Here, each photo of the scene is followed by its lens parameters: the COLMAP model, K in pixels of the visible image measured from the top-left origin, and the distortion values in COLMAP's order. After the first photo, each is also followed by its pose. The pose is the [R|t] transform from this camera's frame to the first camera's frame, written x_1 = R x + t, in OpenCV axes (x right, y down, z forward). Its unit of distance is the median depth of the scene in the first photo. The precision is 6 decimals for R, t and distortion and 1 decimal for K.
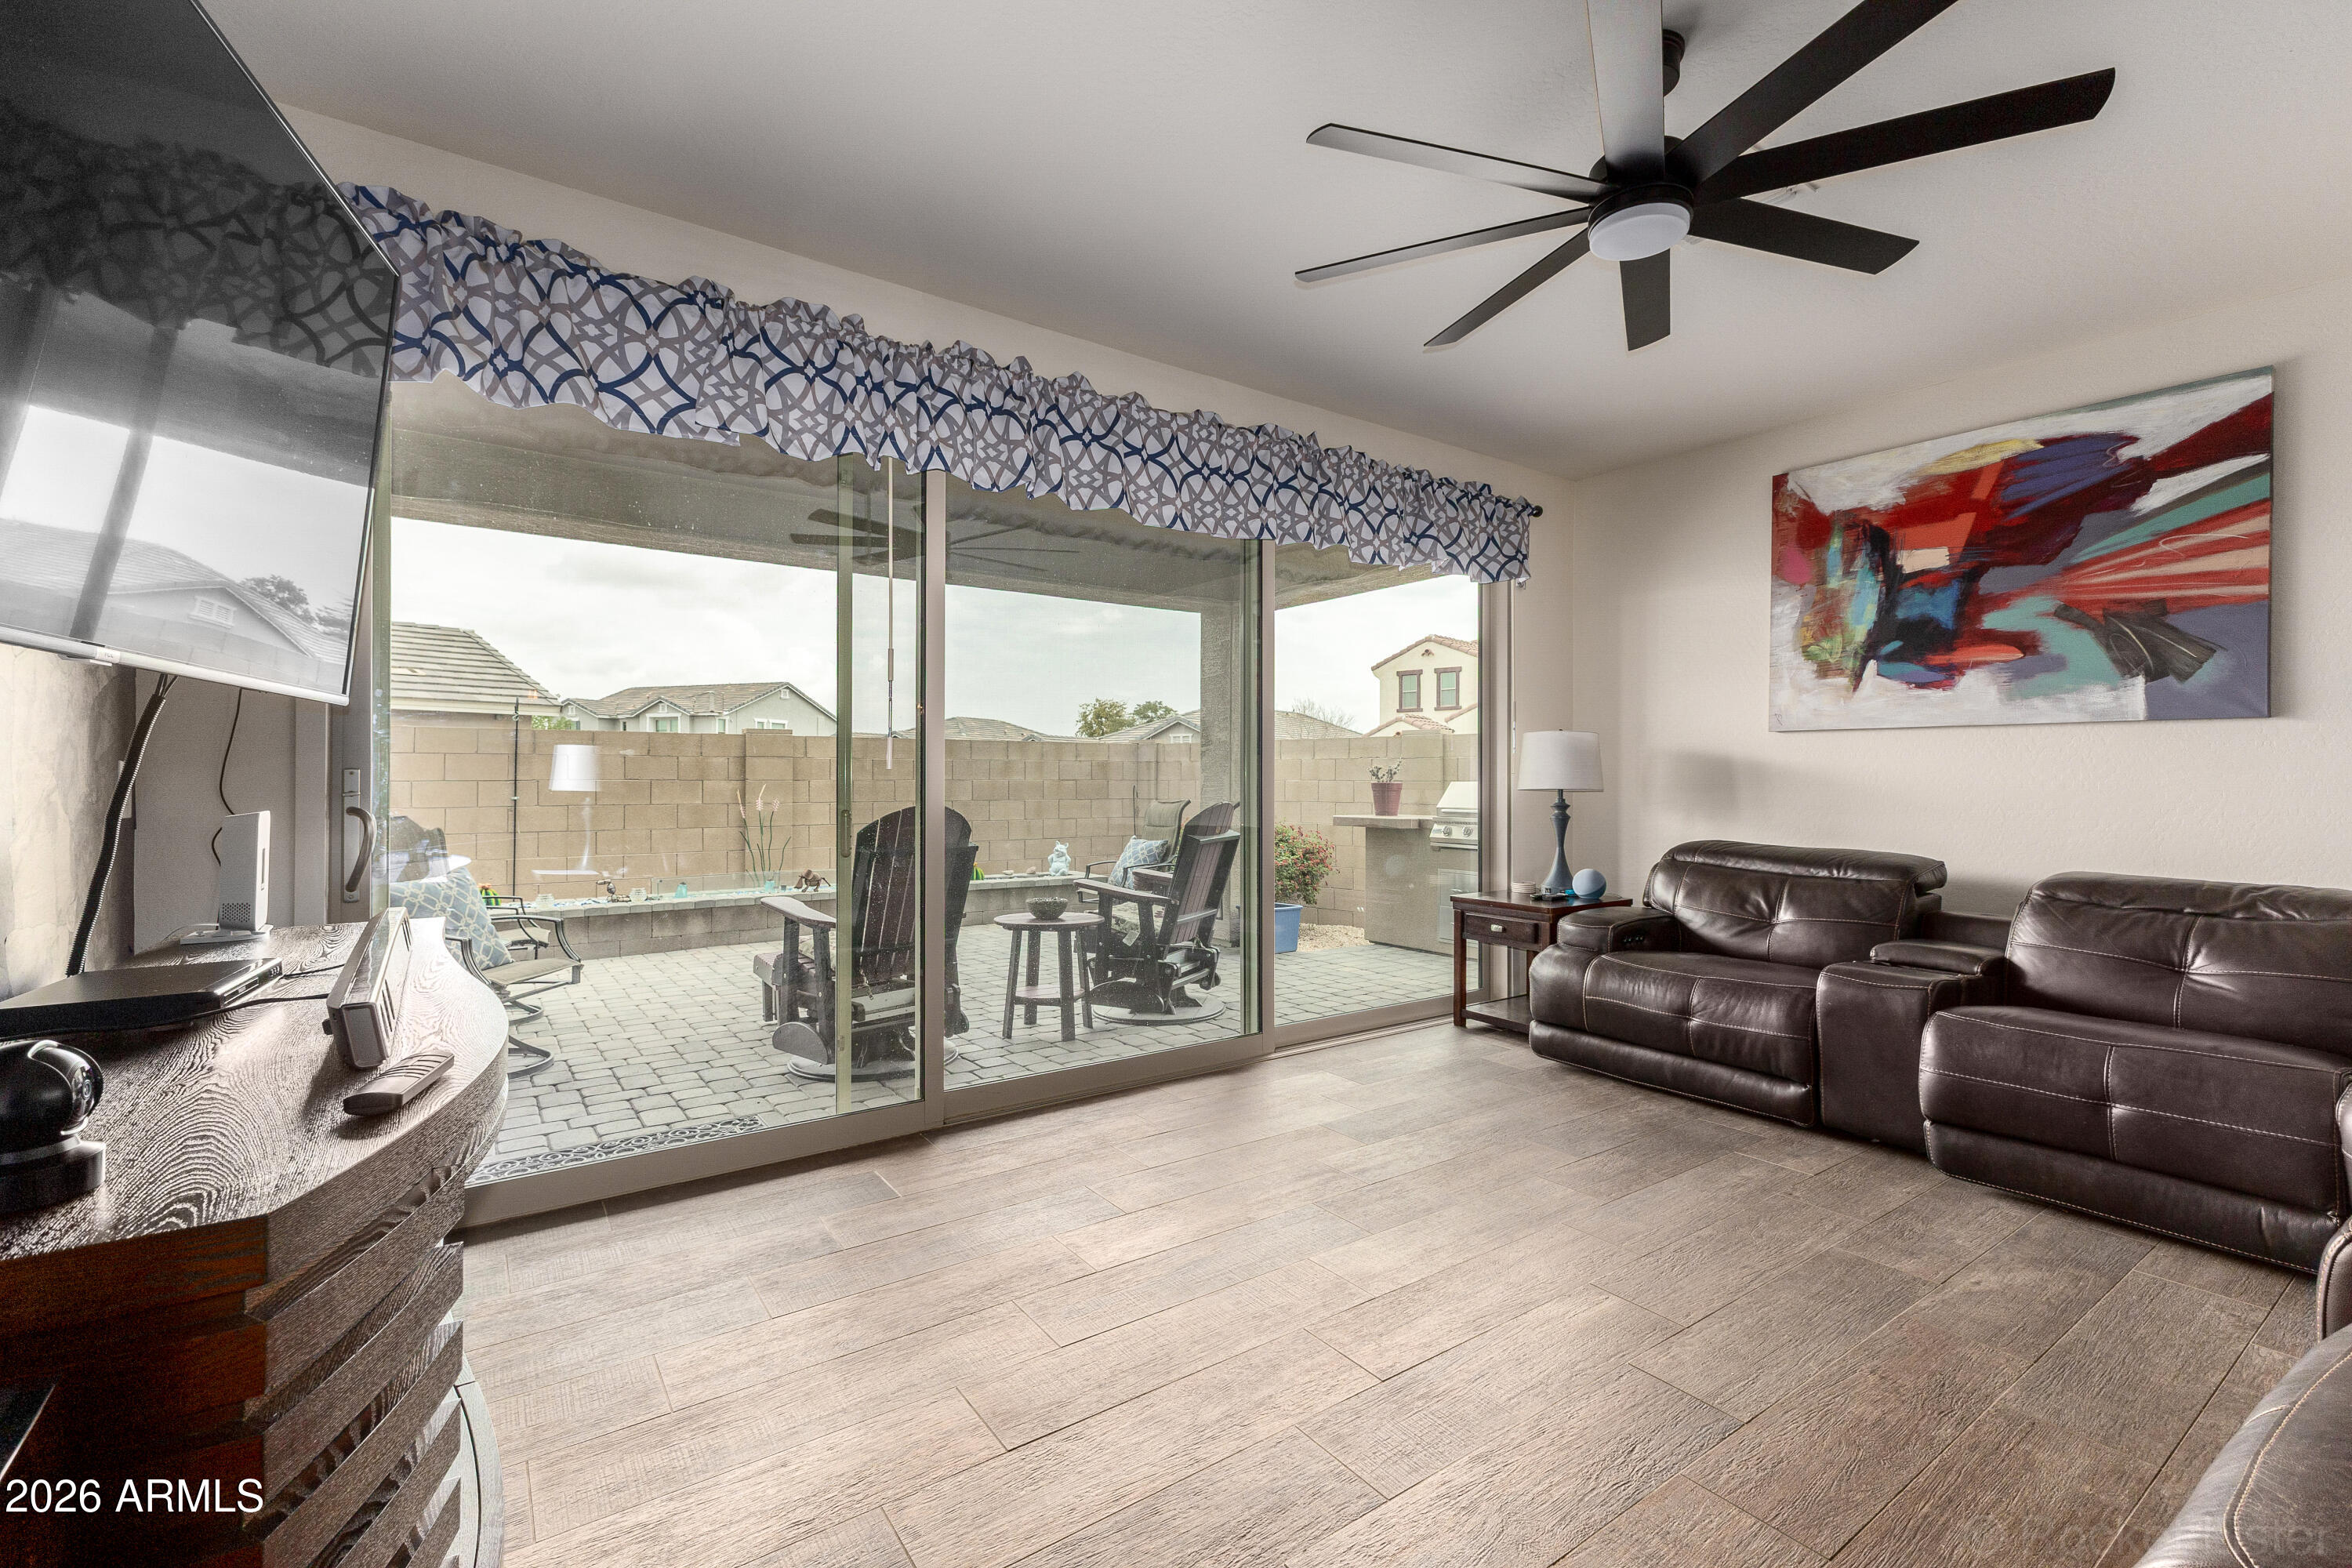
lens RADIAL K [[1024.5, 0, 1175.9], [0, 1024.5, 774.2], [0, 0, 1]] dist [0.016577, -0.004763]
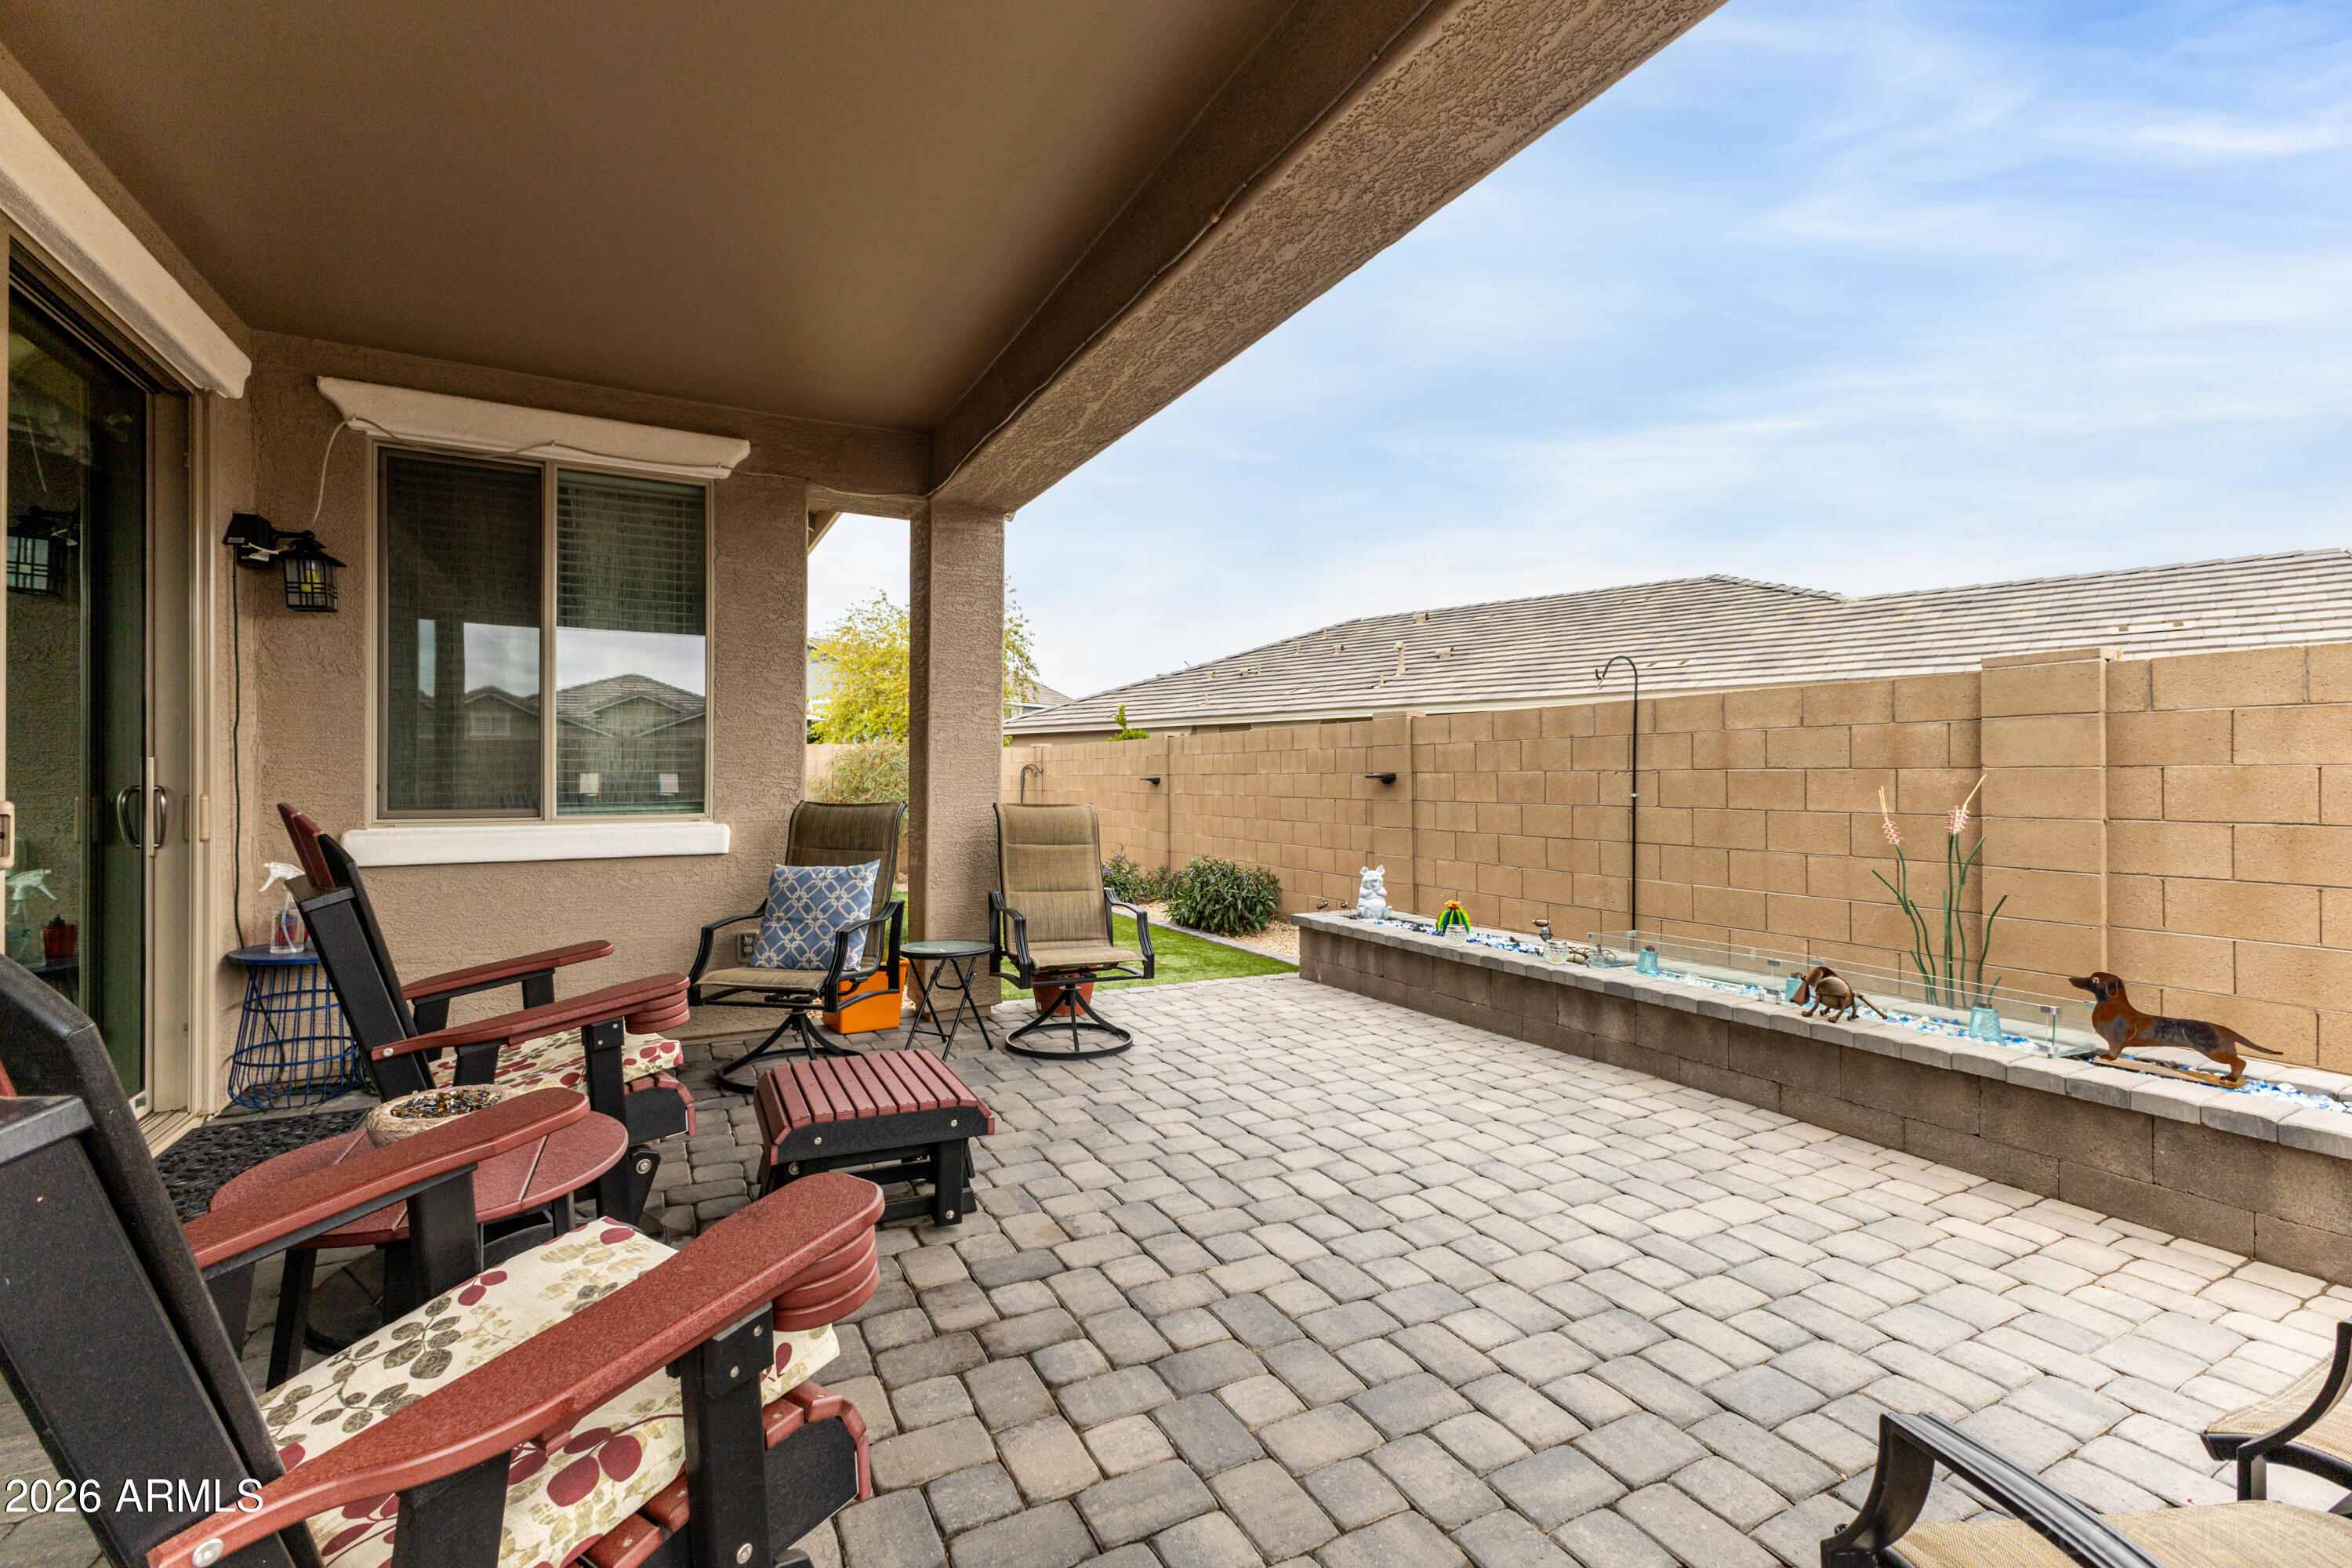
lens RADIAL K [[1024.5, 0, 1167.9], [0, 1024.5, 773.2], [0, 0, 1]] dist [0.016577, -0.004763]
pose [[-0.128900, -0.008307, -0.991623, 0.233981], [0.004814, 0.999948, -0.009002, 0.025711], [0.991646, -0.005934, -0.128853, 1.553848]]
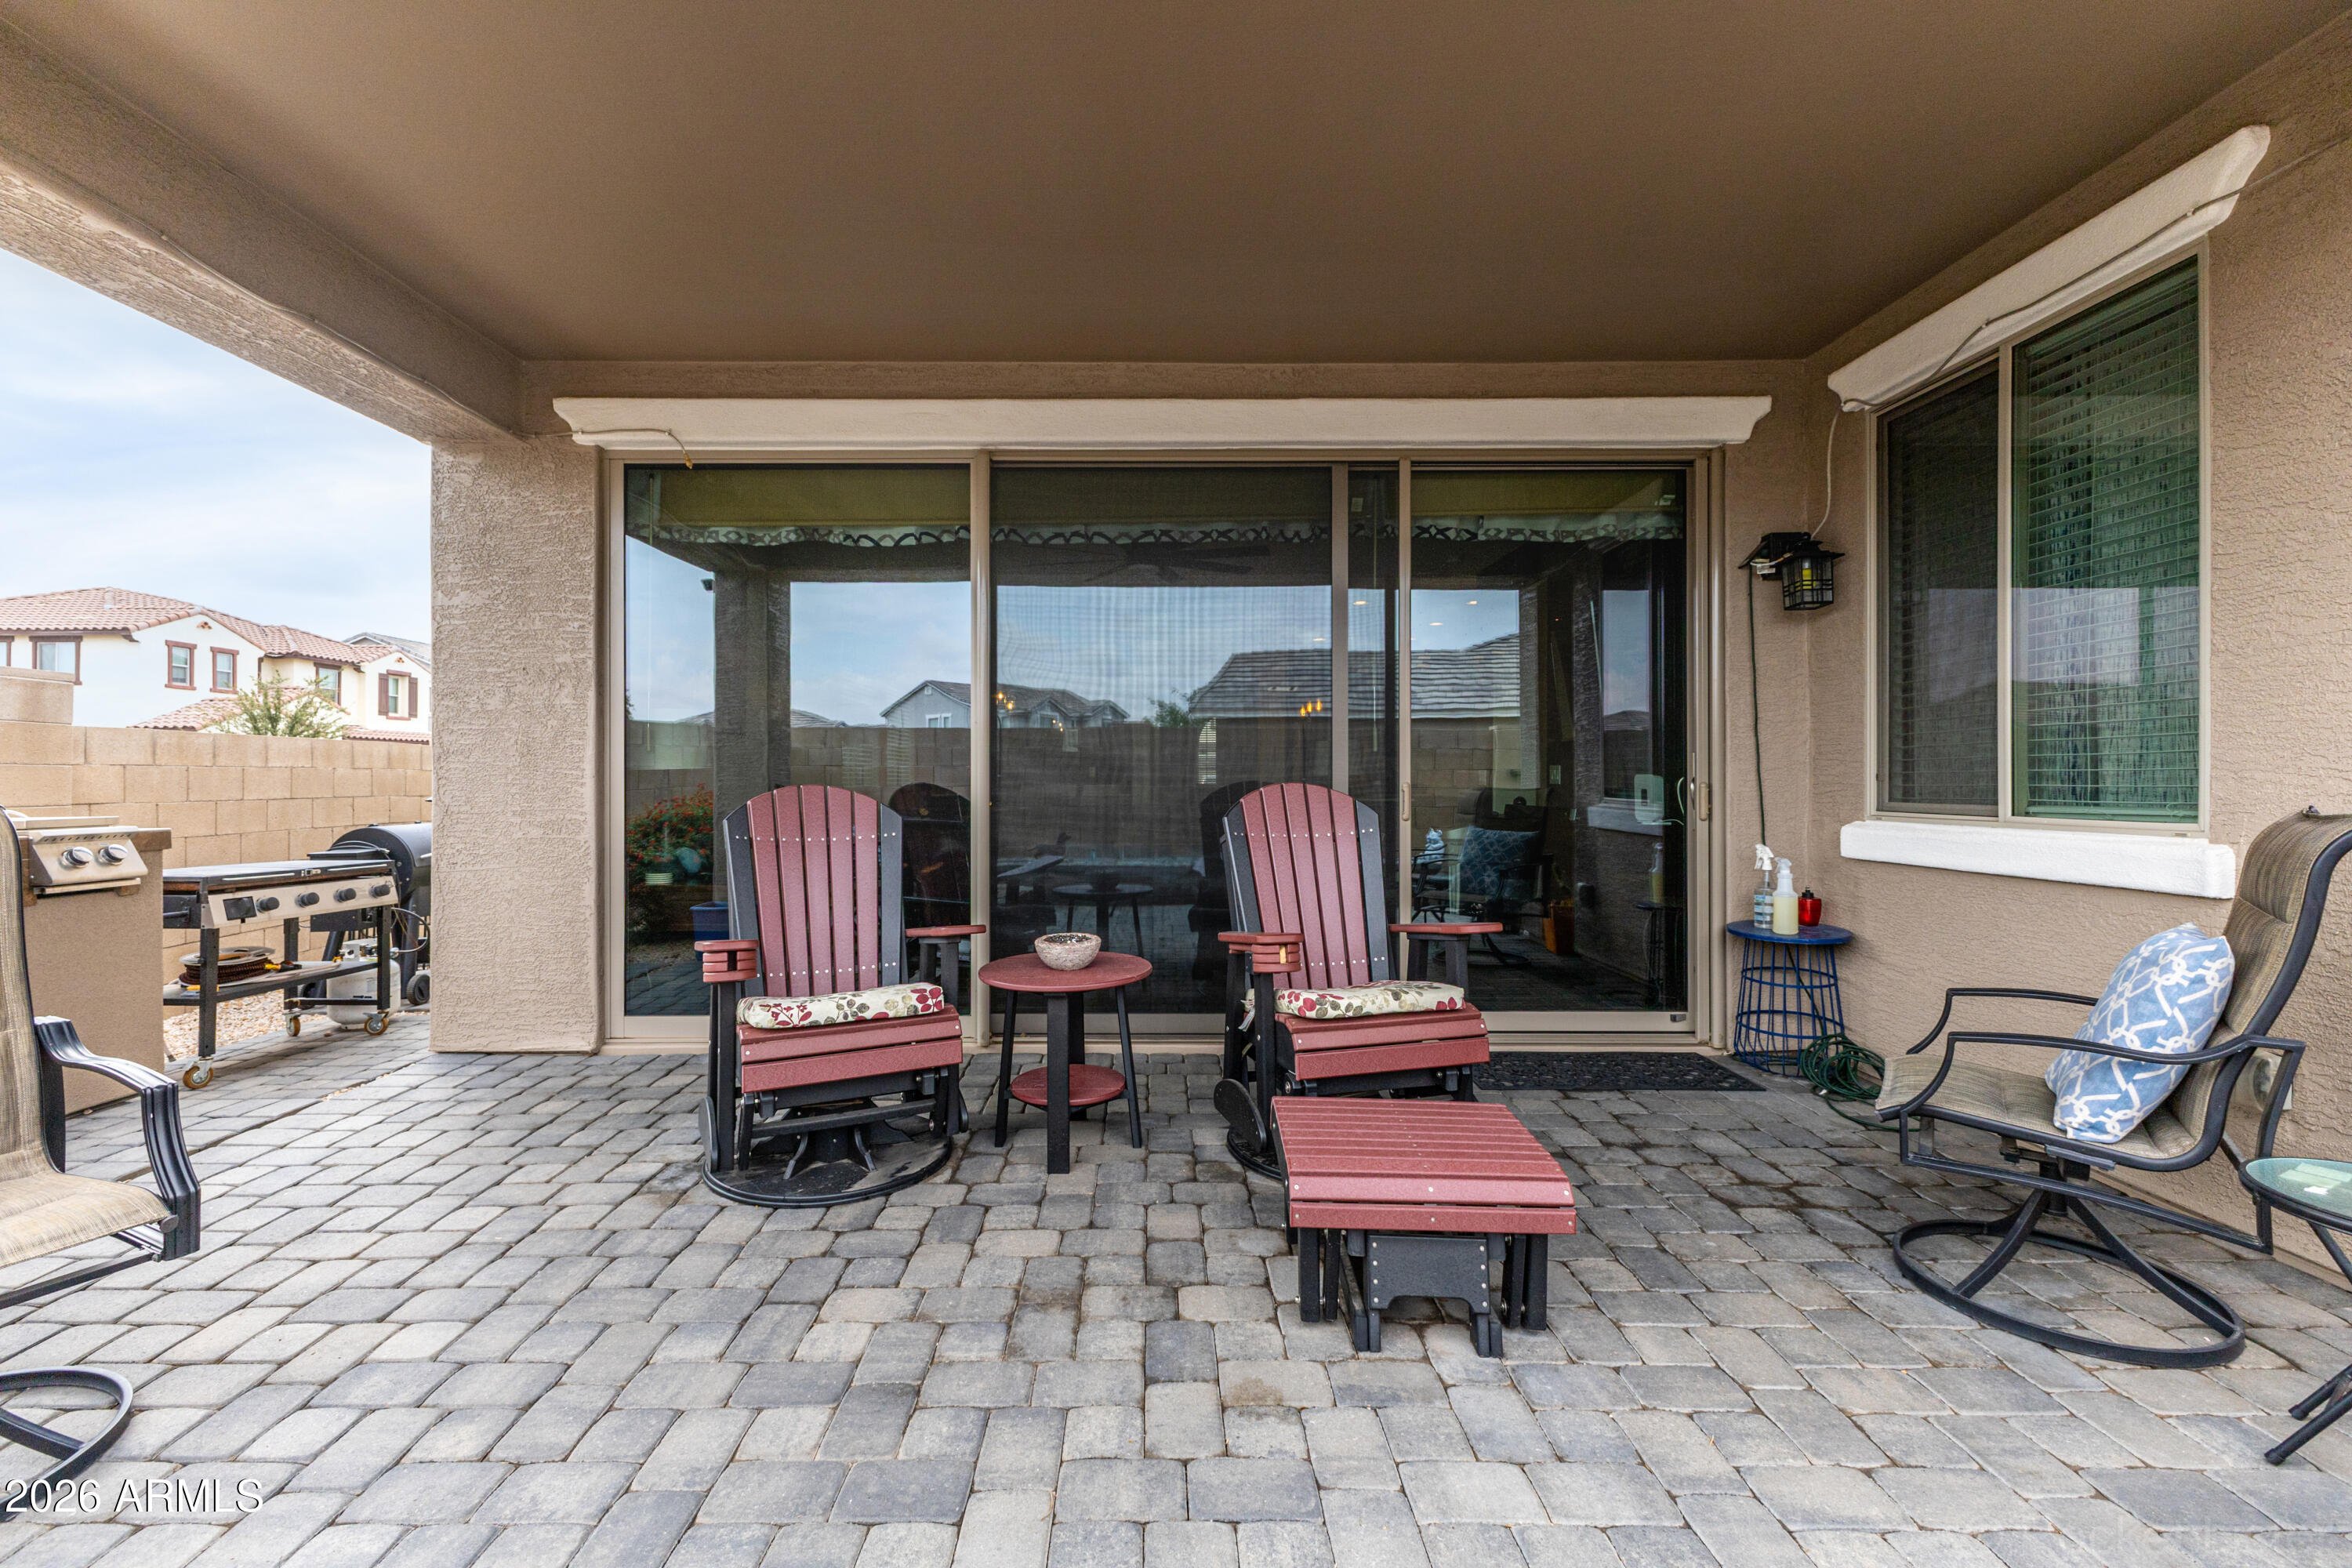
lens RADIAL K [[1024.5, 0, 1168.8], [0, 1024.5, 777.1], [0, 0, 1]] dist [0.016577, -0.004763]
pose [[-0.813788, -0.000540, 0.581162, -0.664317], [-0.003463, 0.999986, -0.003921, 0.031690], [-0.581152, -0.005203, -0.813778, 1.806691]]
